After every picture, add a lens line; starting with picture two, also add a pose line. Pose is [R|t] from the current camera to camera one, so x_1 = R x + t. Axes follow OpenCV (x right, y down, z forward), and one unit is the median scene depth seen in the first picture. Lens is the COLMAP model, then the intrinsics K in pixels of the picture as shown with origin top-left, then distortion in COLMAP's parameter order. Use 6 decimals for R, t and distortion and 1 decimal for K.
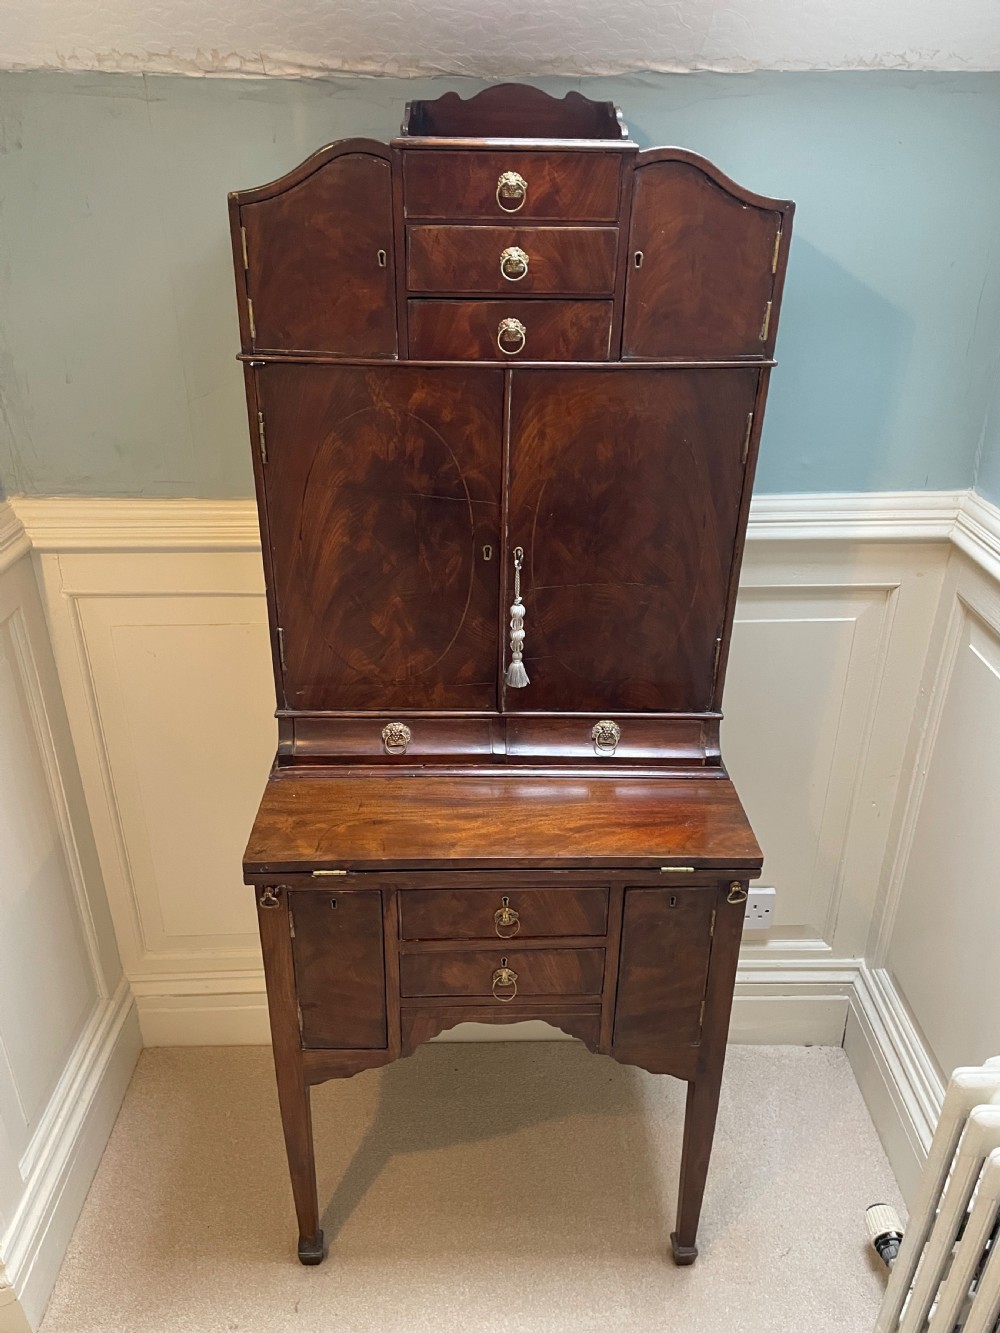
lens RADIAL K [[1012.4, 0, 489.8], [0, 1012.4, 666.4], [0, 0, 1]] dist [0.090188, -0.118059]
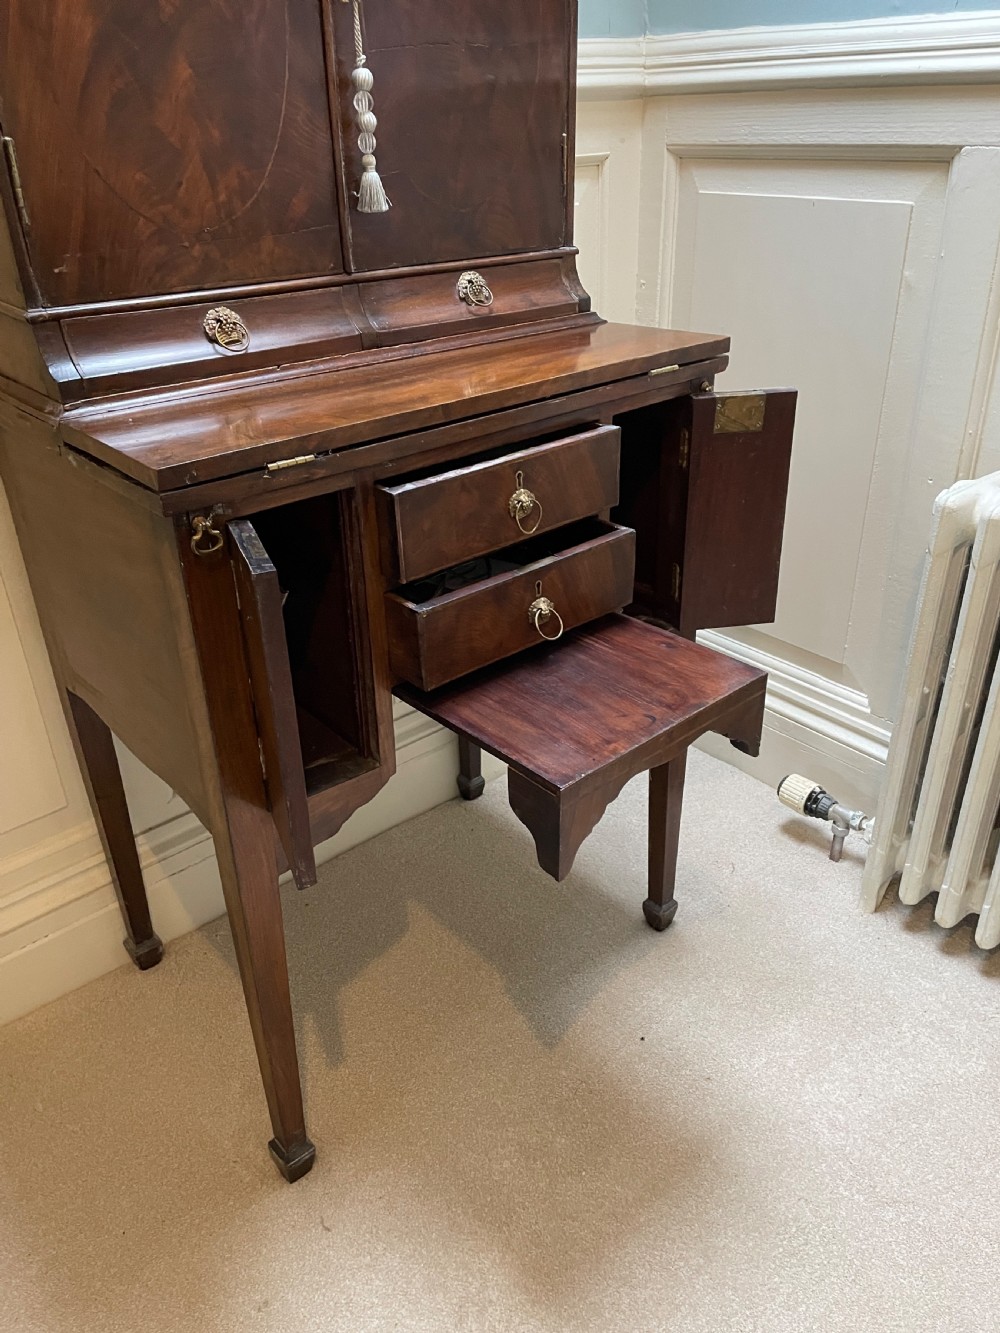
lens RADIAL K [[1012.4, 0, 492.5], [0, 1012.4, 668.2], [0, 0, 1]] dist [0.090188, -0.118059]
pose [[0.775494, -0.323688, 0.542066, -0.422909], [0.316886, 0.942151, 0.109247, 0.280560], [-0.546070, 0.087053, 0.833204, 0.405152]]
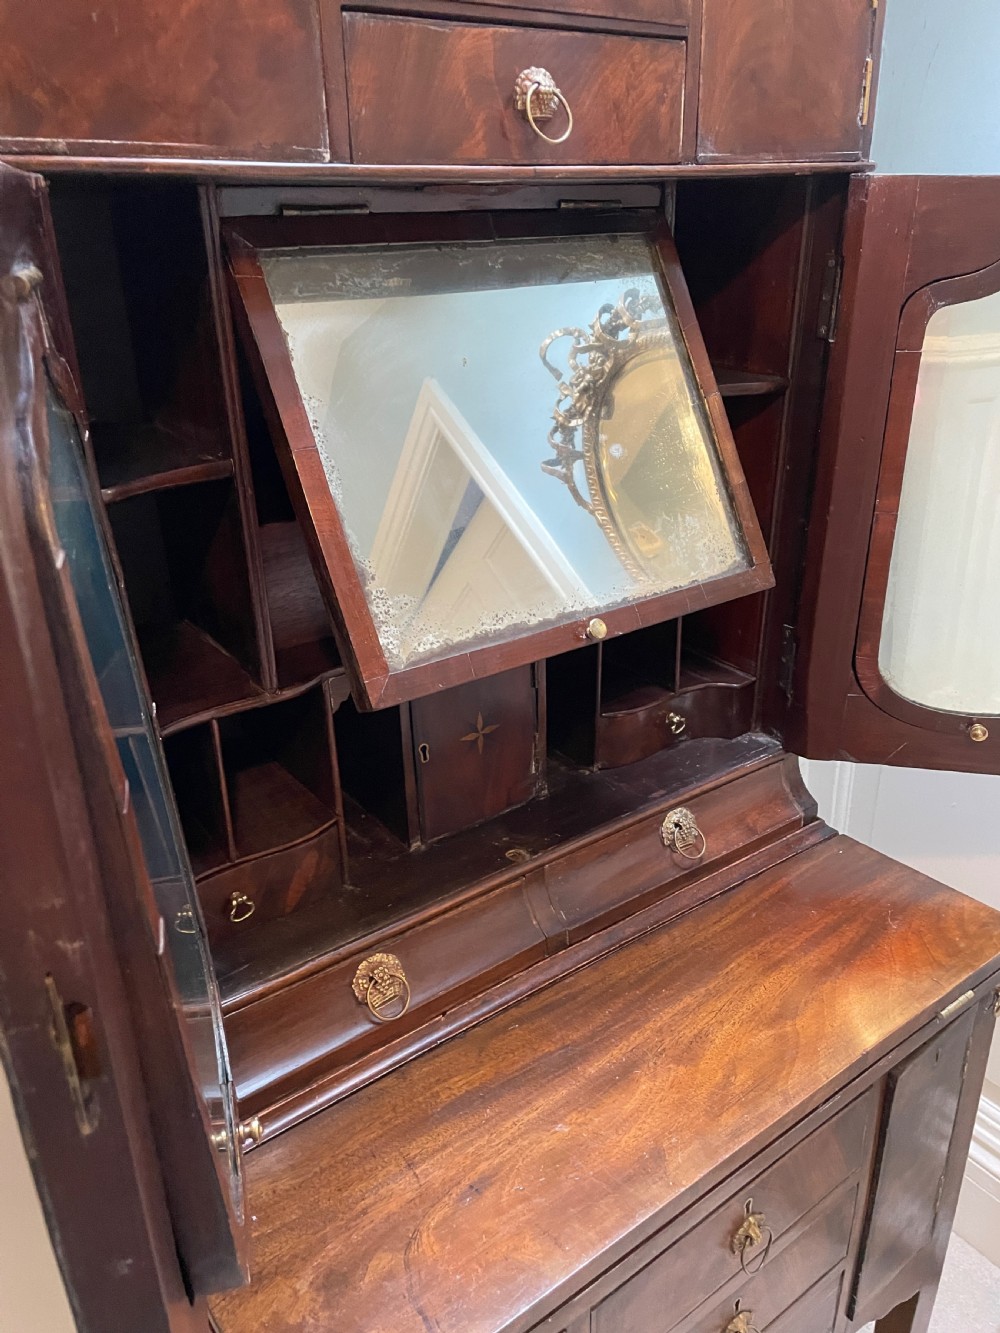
lens RADIAL K [[1012.4, 0, 489.9], [0, 1012.4, 661.4], [0, 0, 1]] dist [0.090188, -0.118059]
pose [[0.818230, -0.258347, 0.513571, -0.286523], [0.292488, 0.956152, 0.014985, -0.078731], [-0.494924, 0.137952, 0.857916, 0.571222]]
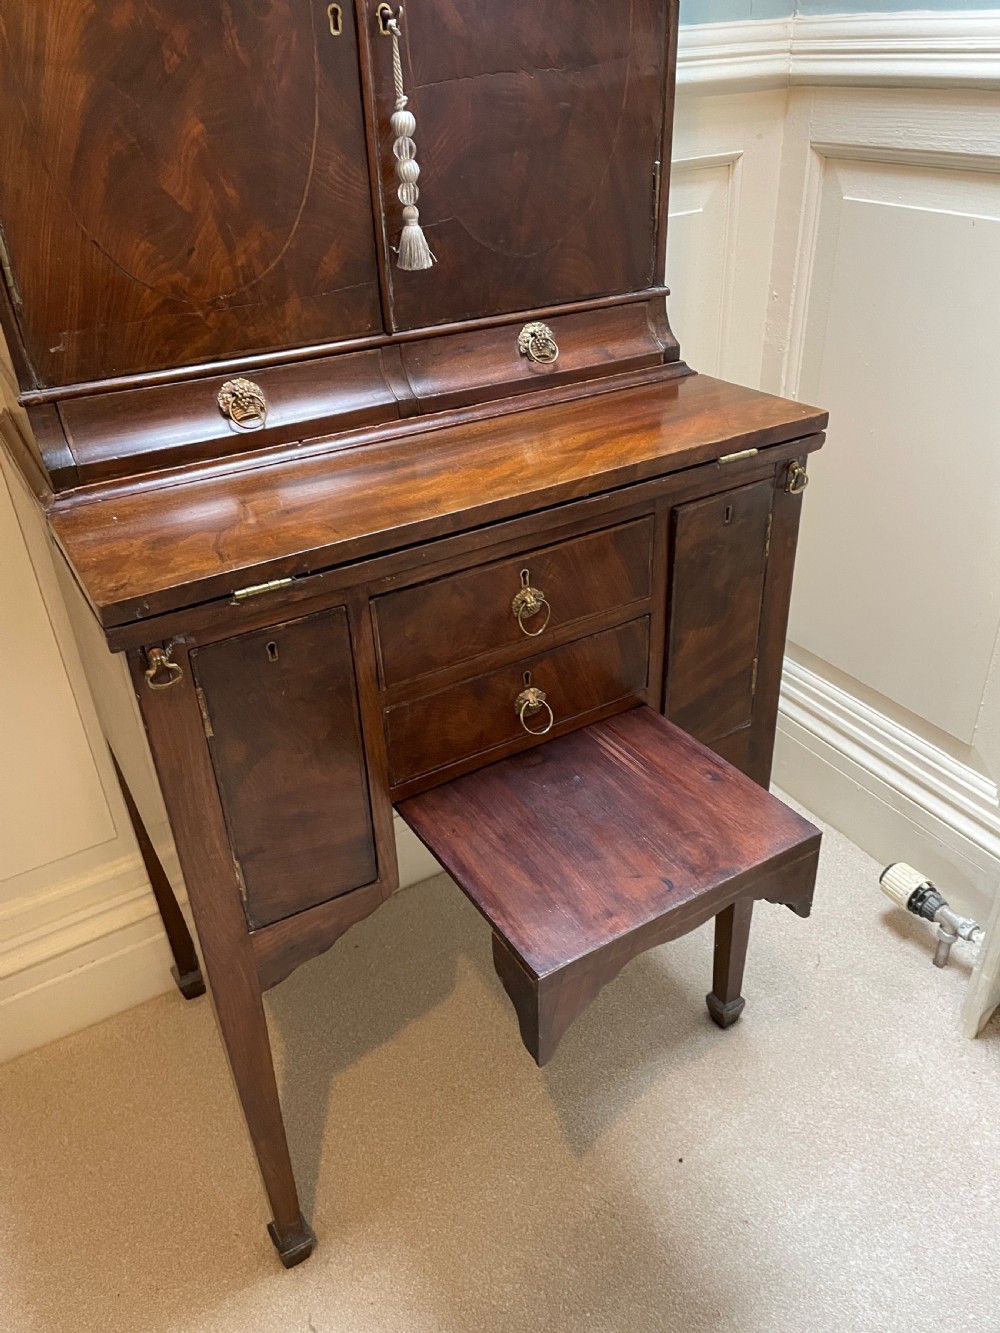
lens RADIAL K [[1012.4, 0, 491.8], [0, 1012.4, 660.2], [0, 0, 1]] dist [0.090188, -0.118059]
pose [[0.873752, -0.288555, 0.391527, -0.266551], [0.264474, 0.957460, 0.115433, 0.200938], [-0.408180, 0.002689, 0.912897, 0.418570]]
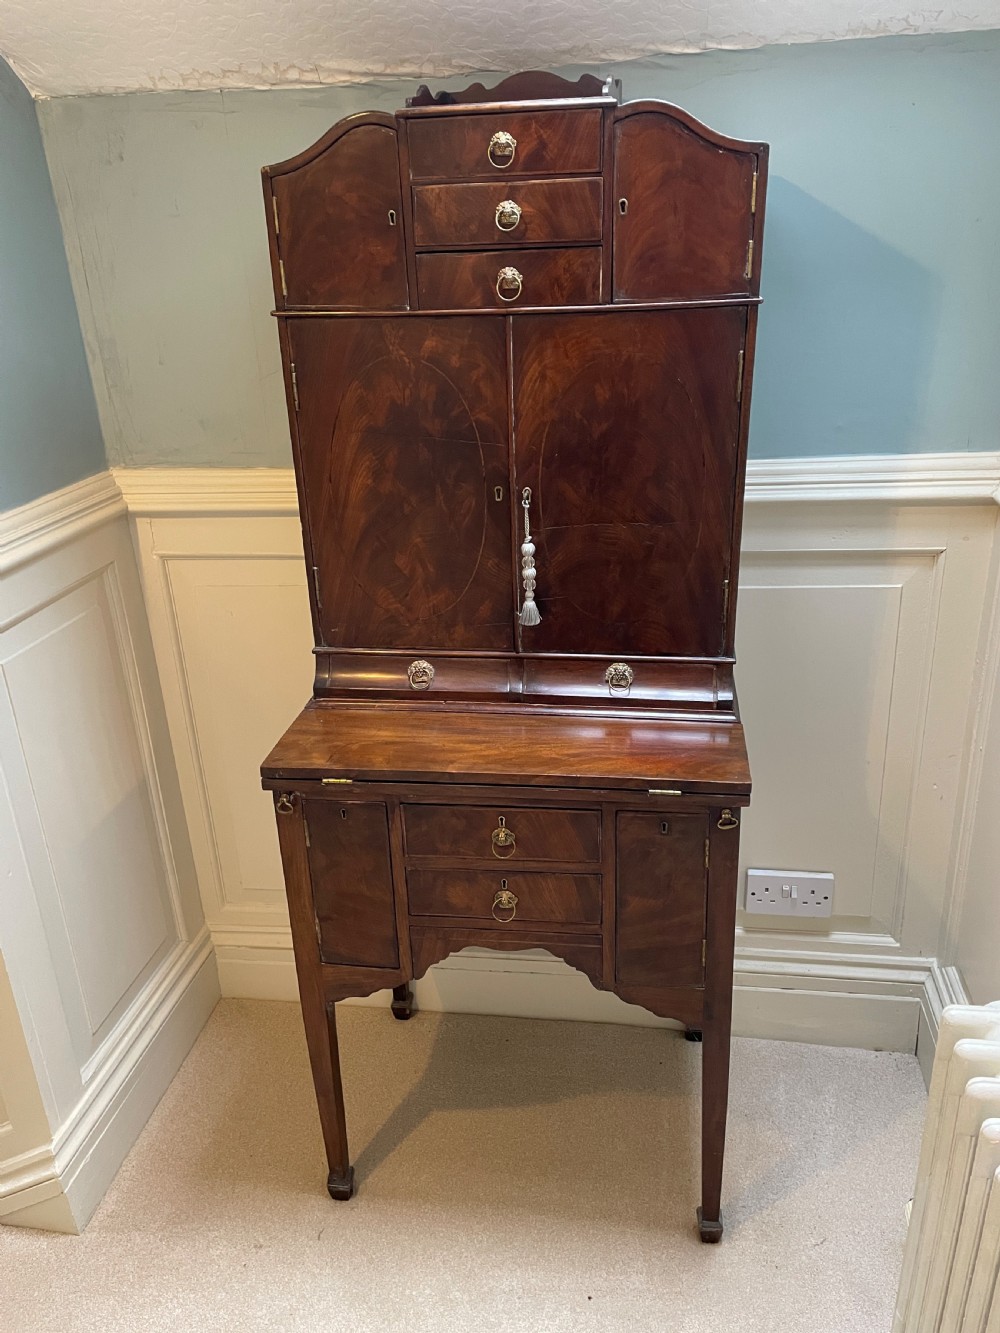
lens RADIAL K [[1012.4, 0, 499.4], [0, 1012.4, 660.3], [0, 0, 1]] dist [0.090188, -0.118059]
pose [[0.985493, 0.019441, -0.168599, 0.183501], [-0.032907, 0.996454, -0.077442, 0.146784], [0.166496, 0.081867, 0.982638, -0.037902]]
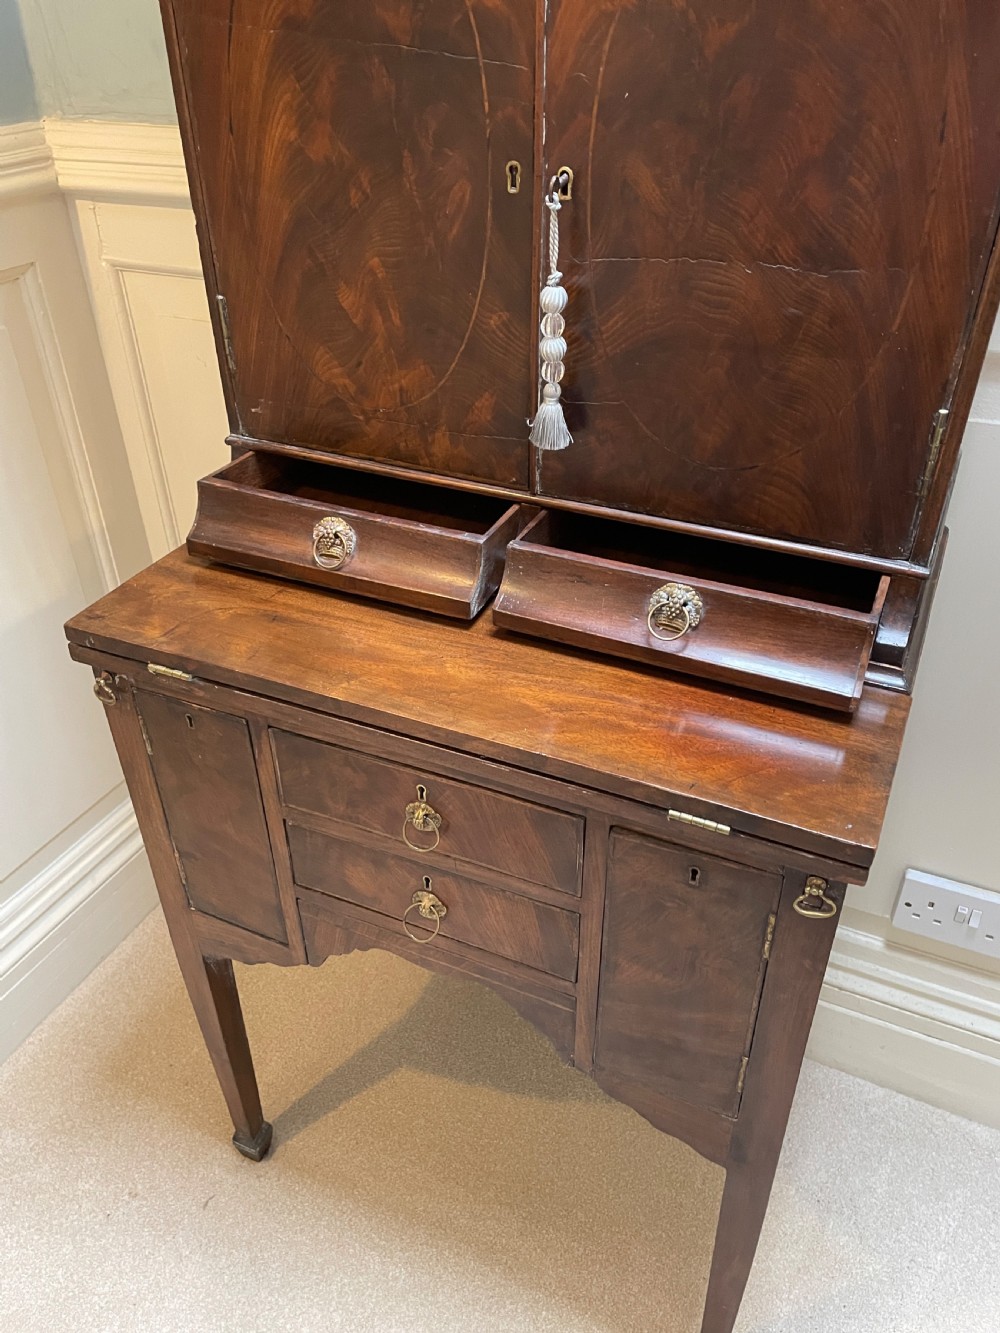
lens RADIAL K [[1012.4, 0, 493.3], [0, 1012.4, 672.5], [0, 0, 1]] dist [0.090188, -0.118059]
pose [[0.899448, 0.234228, -0.368959, 0.255240], [-0.181403, 0.968178, 0.172409, 0.052207], [0.397601, -0.088143, 0.913315, 0.471208]]
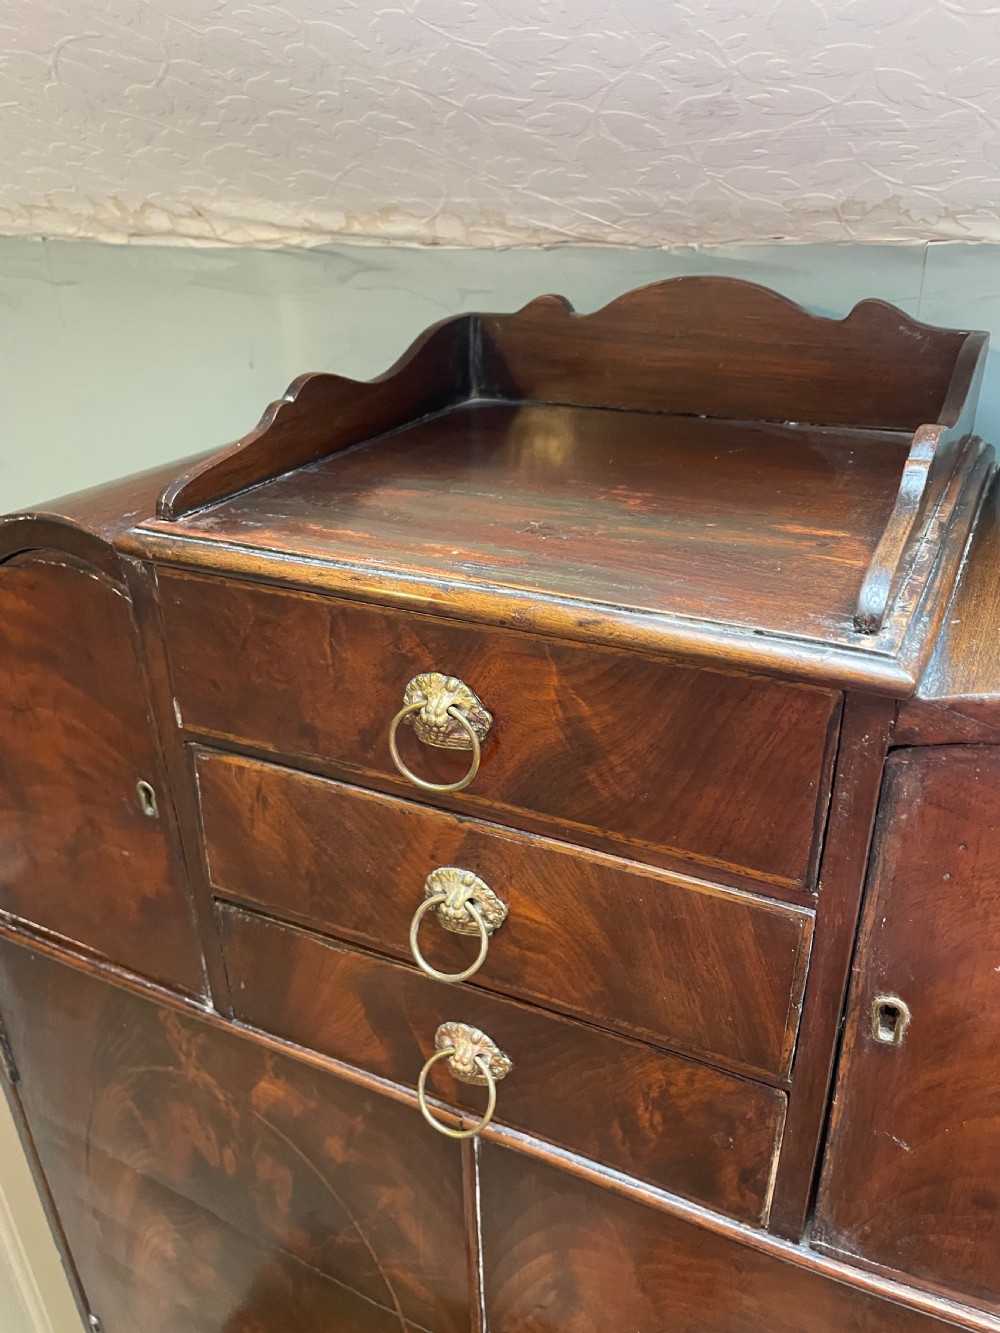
lens RADIAL K [[1012.4, 0, 504.5], [0, 1012.4, 667.2], [0, 0, 1]] dist [0.090188, -0.118059]
pose [[0.894757, 0.174270, -0.411145, 0.131650], [-0.177254, 0.983671, 0.031192, -0.420499], [0.409867, 0.044968, 0.911036, 0.631416]]
